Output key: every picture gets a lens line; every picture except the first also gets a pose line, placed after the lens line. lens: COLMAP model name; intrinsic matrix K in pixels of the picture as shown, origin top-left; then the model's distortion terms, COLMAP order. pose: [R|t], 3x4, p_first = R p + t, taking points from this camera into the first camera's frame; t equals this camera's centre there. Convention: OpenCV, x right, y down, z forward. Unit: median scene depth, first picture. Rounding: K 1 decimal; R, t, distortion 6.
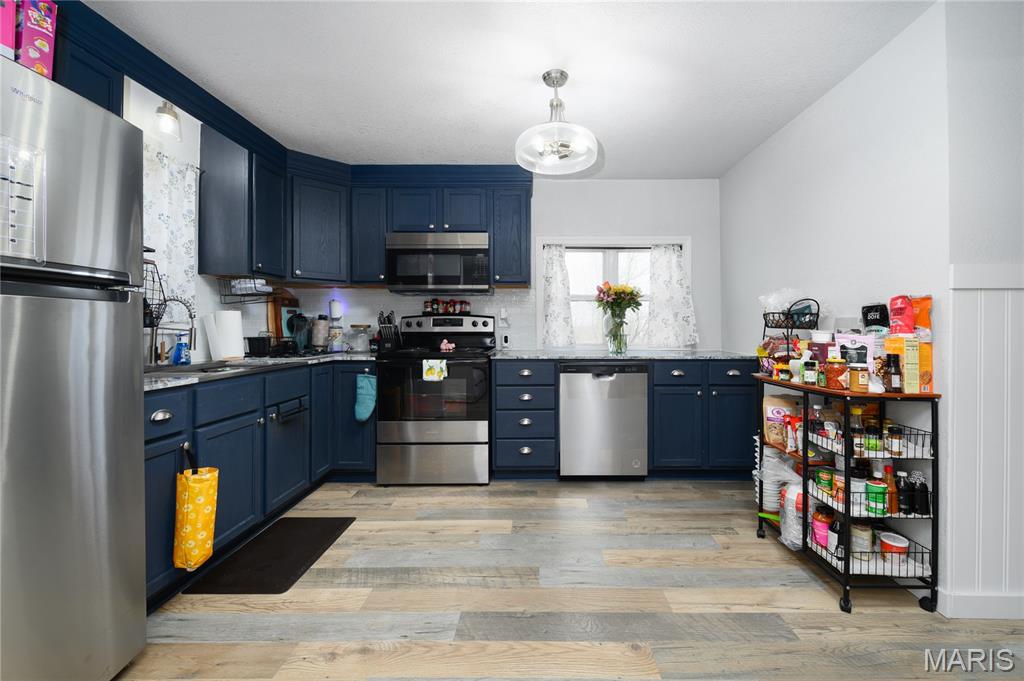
lens RADIAL K [[421.5, 0, 532.4], [0, 421.5, 325.3], [0, 0, 1]] dist [-0.008776, 0.000232]
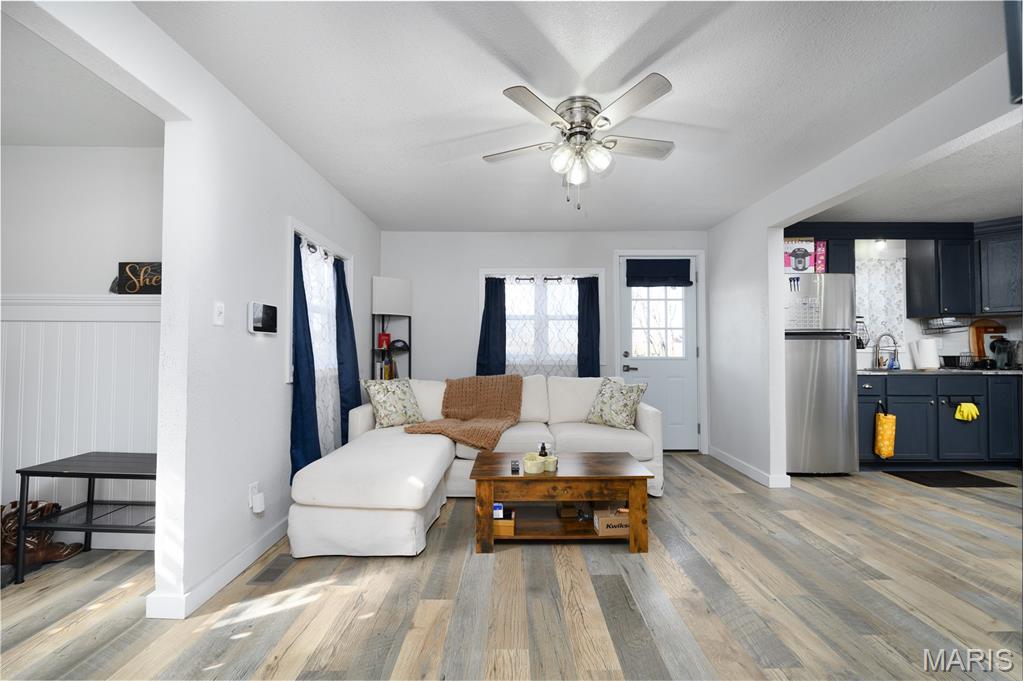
lens RADIAL K [[412.1, 0, 496.3], [0, 412.1, 341.1], [0, 0, 1]] dist [-0.012059, -0.000084]
pose [[-0.022232, -0.021130, -0.999530, 0.905076], [0.001094, 0.999776, -0.021160, 0.005584], [0.999752, -0.001564, -0.022203, -0.647376]]
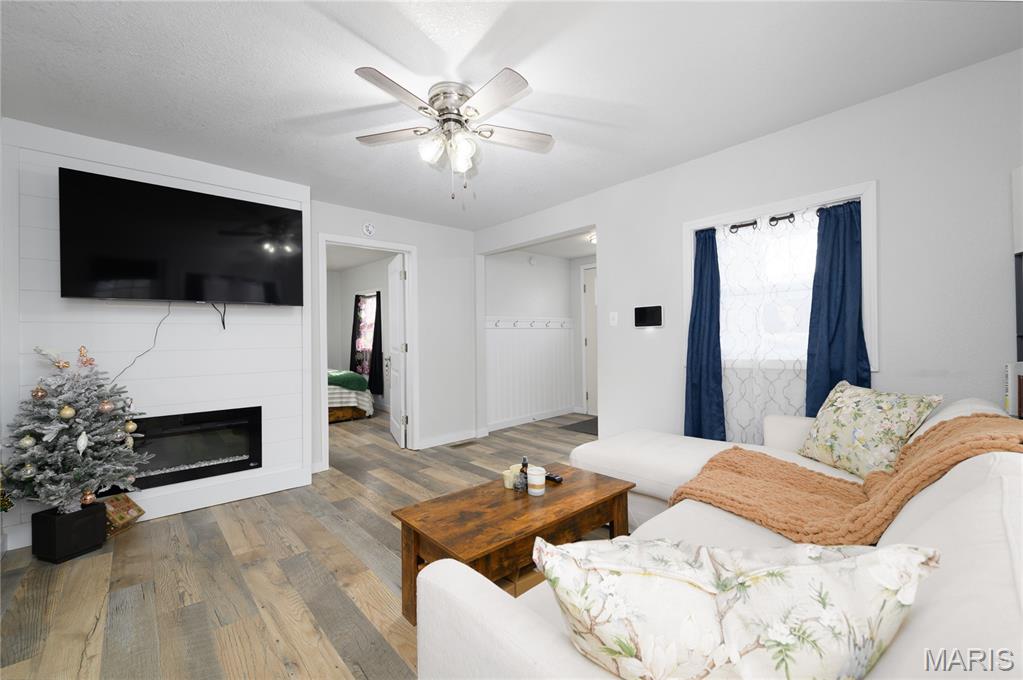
lens RADIAL K [[421.1, 0, 501.5], [0, 421.1, 338.3], [0, 0, 1]] dist [-0.008776, 0.000232]
pose [[-0.666261, 0.018416, 0.745491, -0.654377], [0.019701, 0.999781, -0.007091, 0.002980], [-0.745458, 0.009962, -0.666478, -0.000196]]
